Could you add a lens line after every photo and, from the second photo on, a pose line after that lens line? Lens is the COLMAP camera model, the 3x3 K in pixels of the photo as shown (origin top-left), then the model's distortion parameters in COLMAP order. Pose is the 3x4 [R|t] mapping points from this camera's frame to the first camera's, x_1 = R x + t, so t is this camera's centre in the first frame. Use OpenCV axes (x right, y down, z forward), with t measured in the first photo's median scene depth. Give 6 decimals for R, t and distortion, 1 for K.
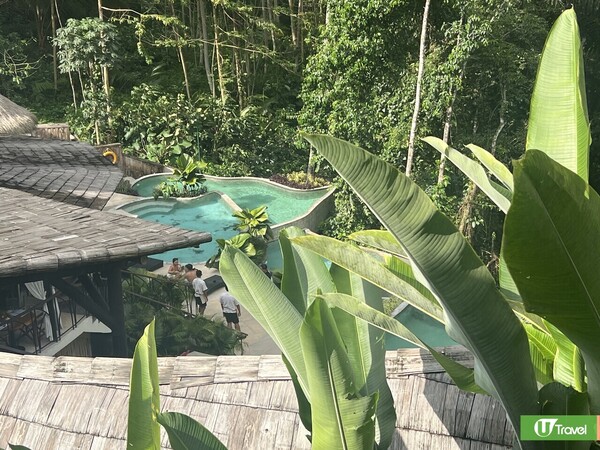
lens RADIAL K [[999.2, 0, 300.0], [0, 999.2, 225.9], [0, 0, 1]] dist [-0.042422, 0.000000]
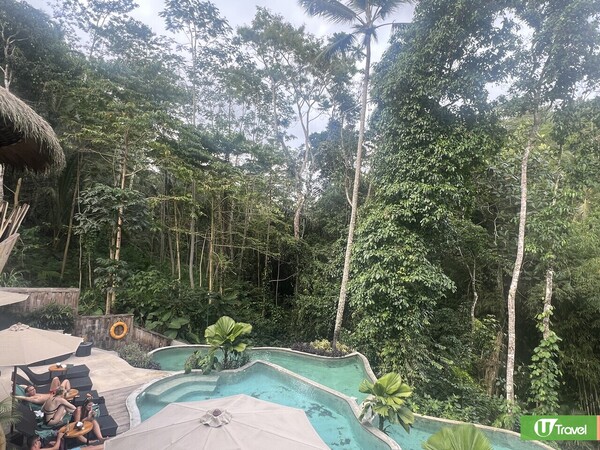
lens RADIAL K [[368.2, 0, 300.8], [0, 368.2, 225.5], [0, 0, 1]] dist [-0.000051, -0.001517]
pose [[0.937286, 0.091931, 0.336220, -0.164005], [0.046894, 0.922565, -0.382981, -0.018065], [-0.345393, 0.374730, 0.860396, 0.635649]]
